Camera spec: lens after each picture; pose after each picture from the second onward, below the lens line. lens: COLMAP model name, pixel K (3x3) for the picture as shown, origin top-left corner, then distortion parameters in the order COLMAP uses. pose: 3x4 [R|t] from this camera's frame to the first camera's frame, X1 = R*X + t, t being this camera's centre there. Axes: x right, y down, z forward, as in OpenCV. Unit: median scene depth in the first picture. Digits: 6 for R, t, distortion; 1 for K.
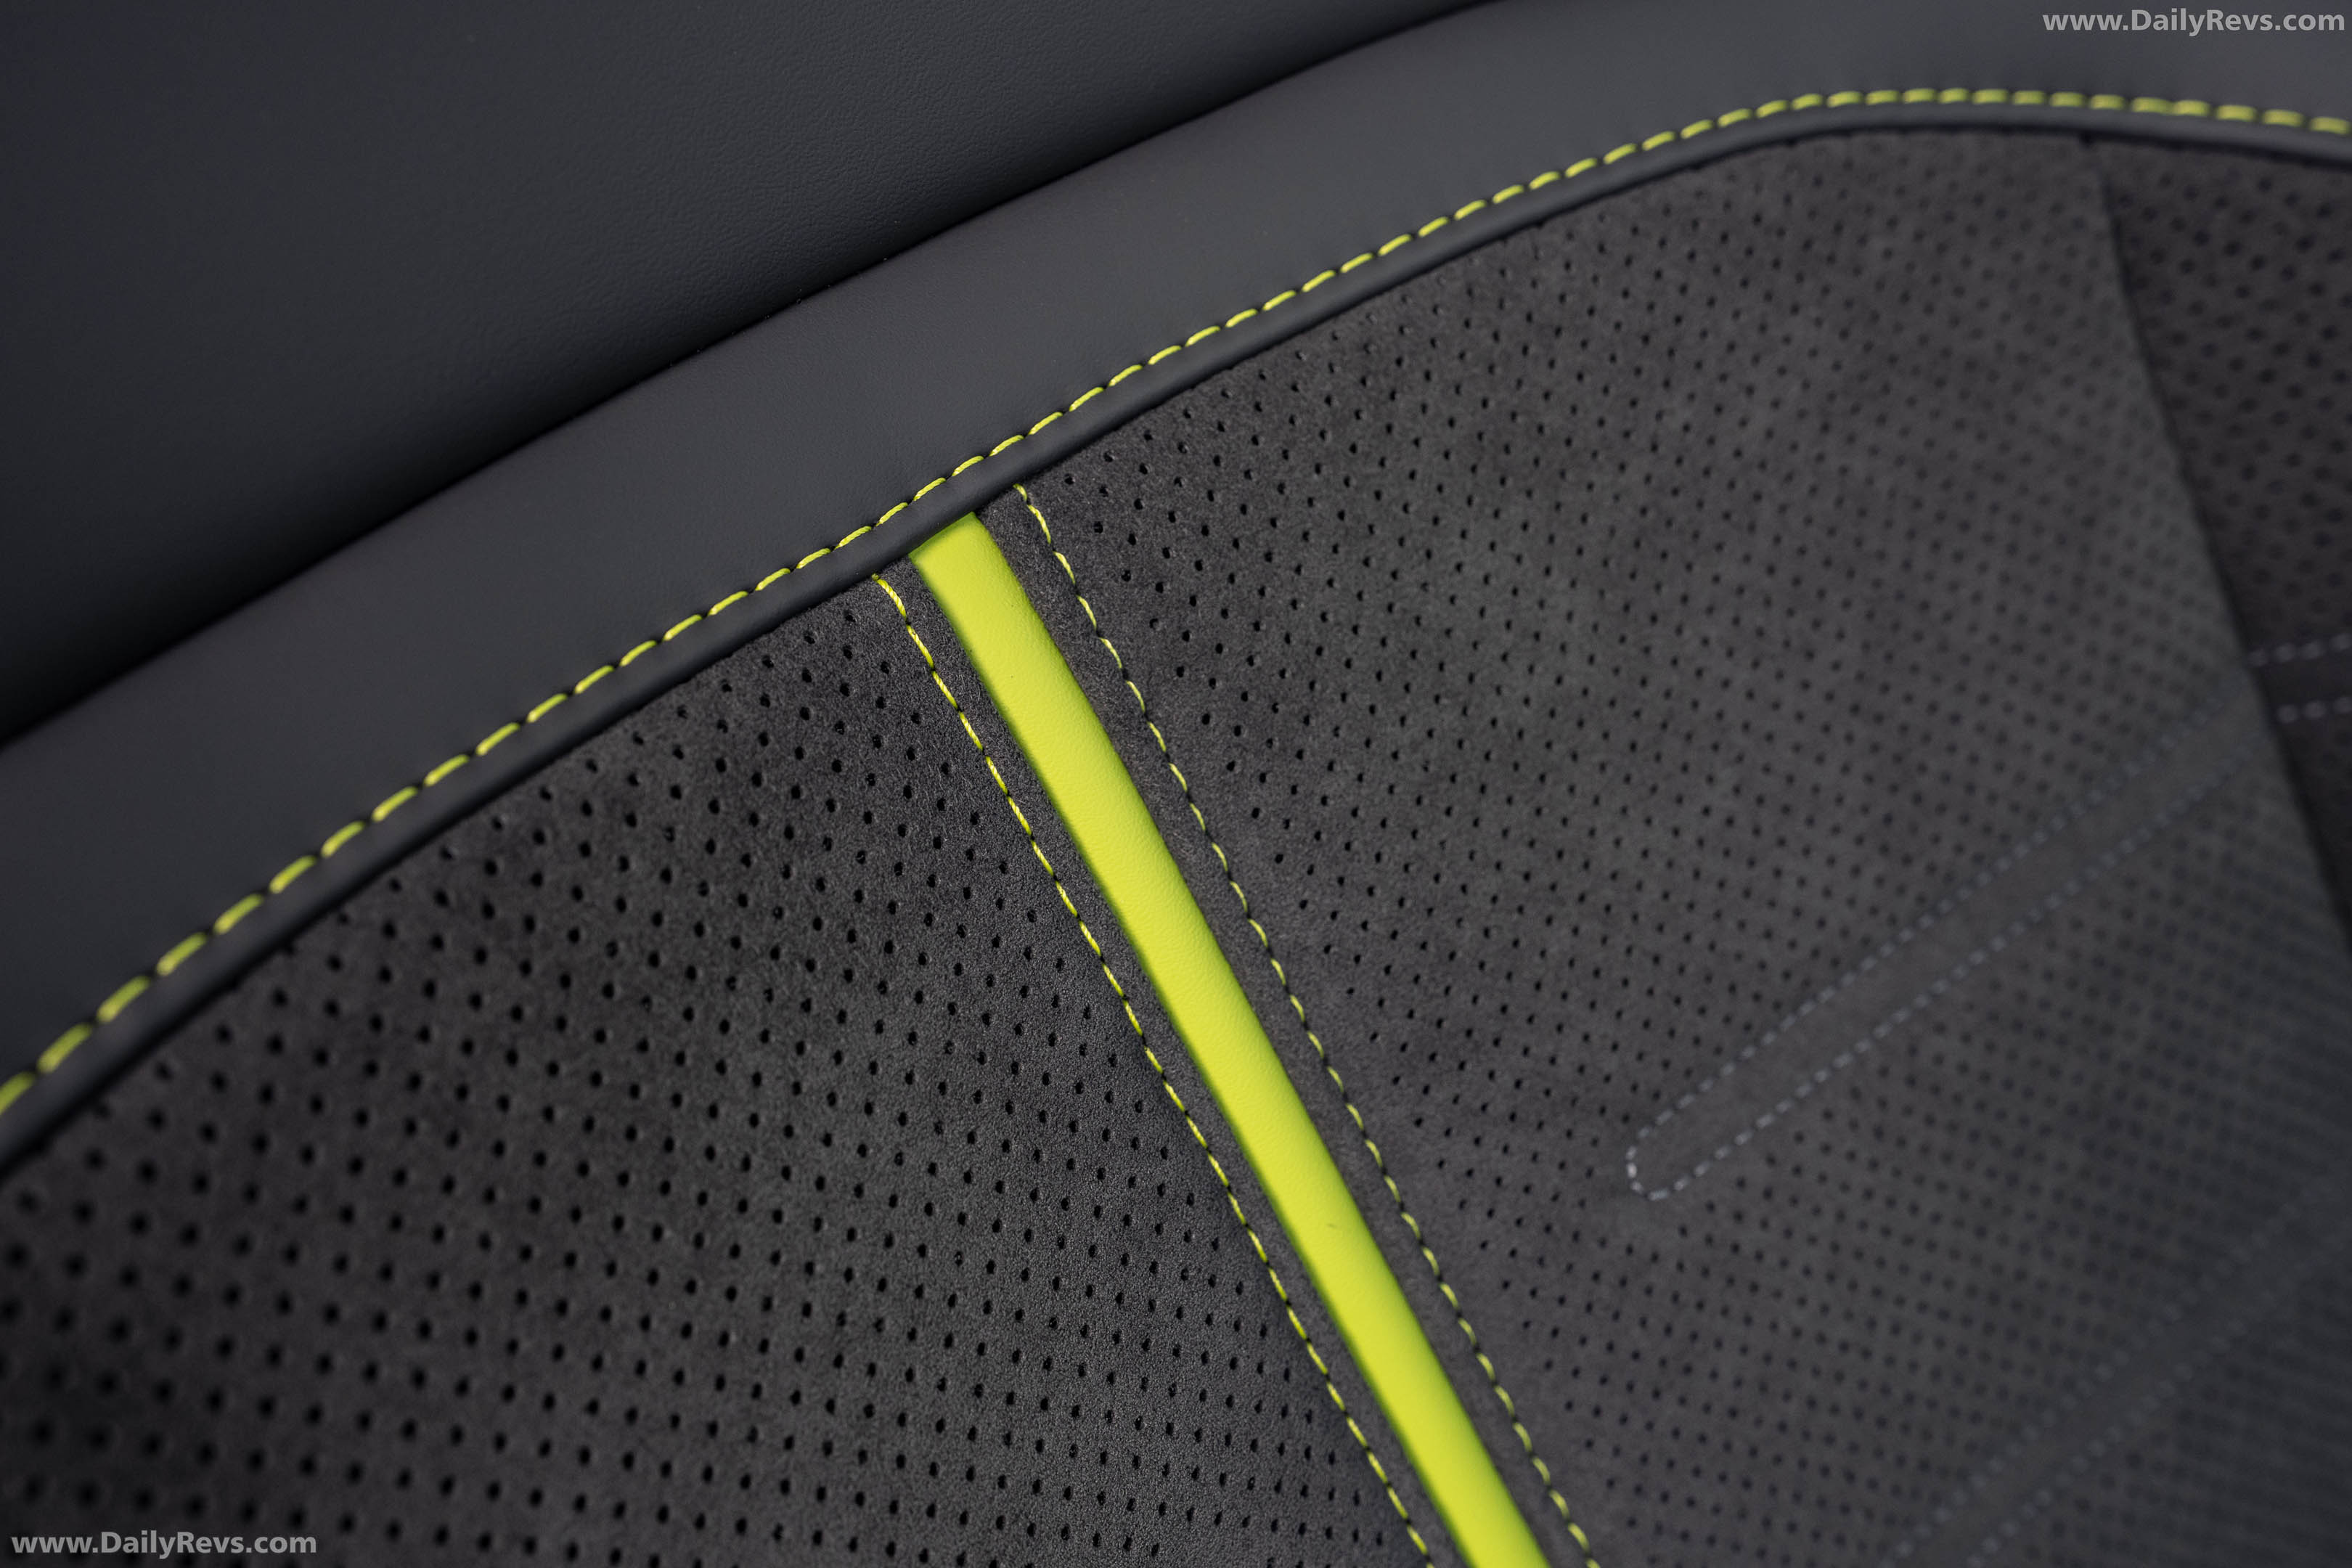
lens RADIAL K [[2168.7, 0, 1175.2], [0, 2168.7, 783.3], [0, 0, 1]] dist [0.064048, 0.000000]
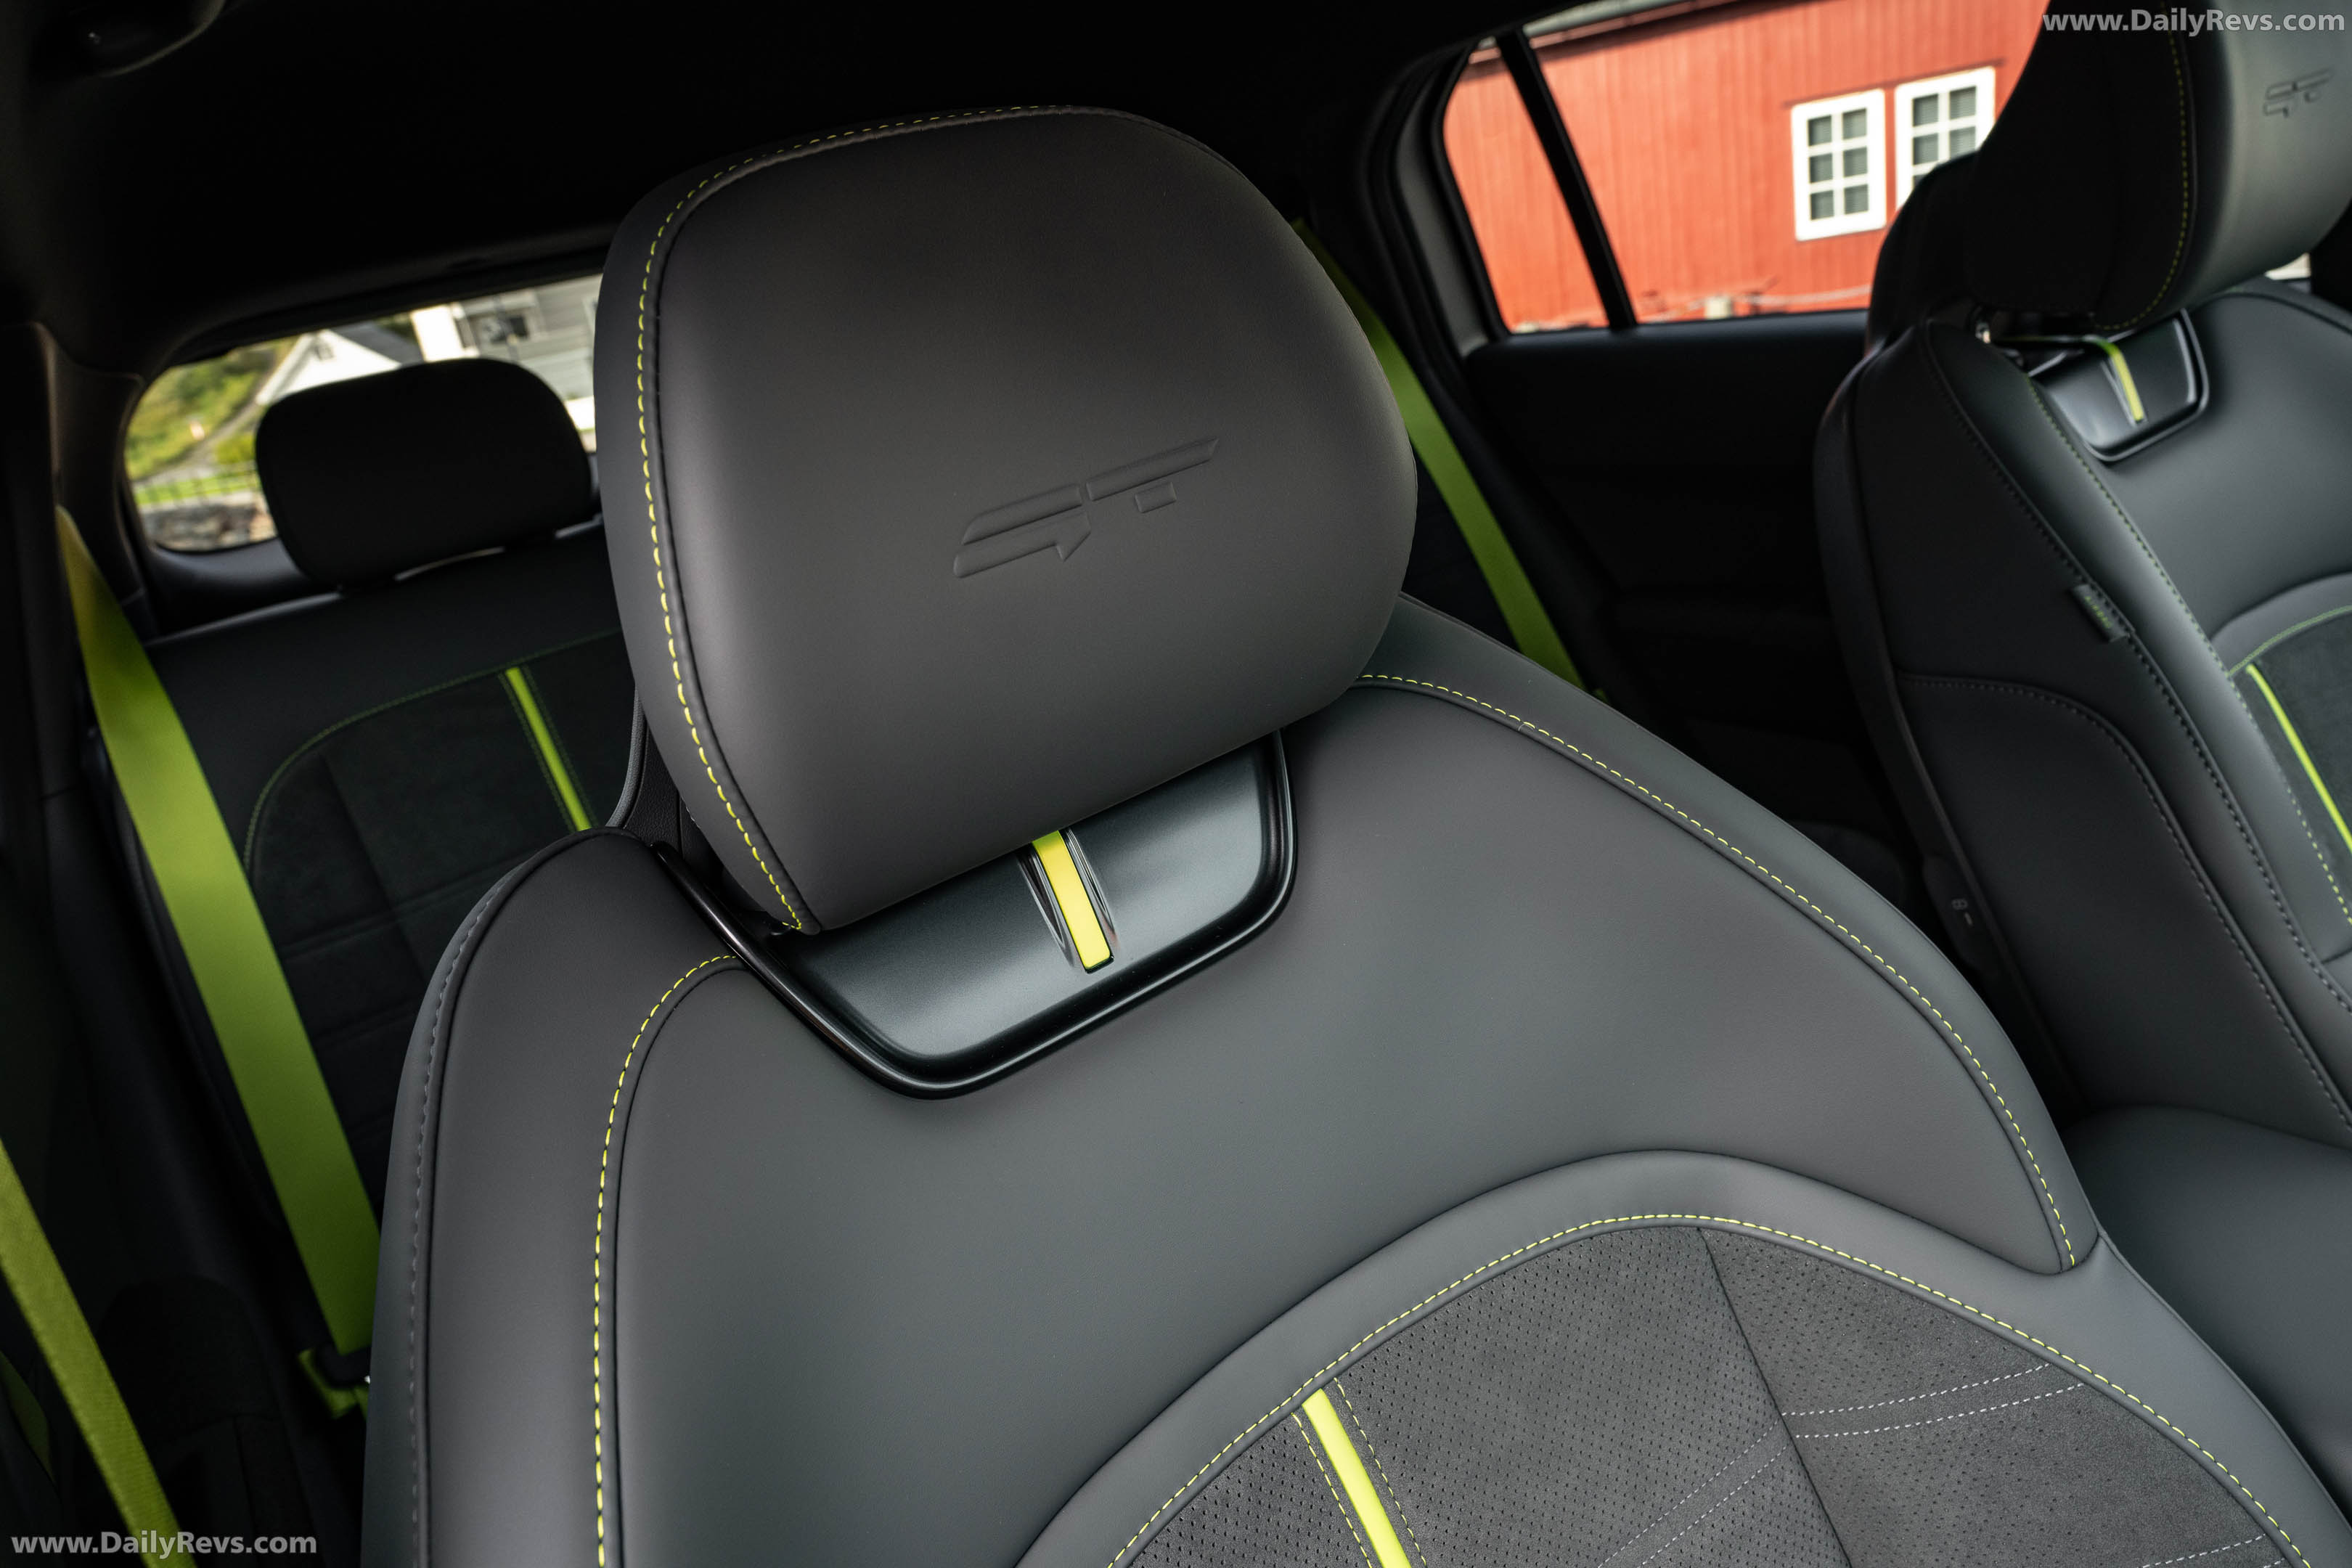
lens RADIAL K [[1643.4, 0, 1180.3], [0, 1643.4, 787.9], [0, 0, 1]] dist [0.033723, 0.003654]
pose [[0.998472, 0.026378, -0.048554, -0.177222], [-0.036318, 0.975521, -0.216886, -0.389386], [0.041644, 0.218318, 0.974989, -1.323161]]
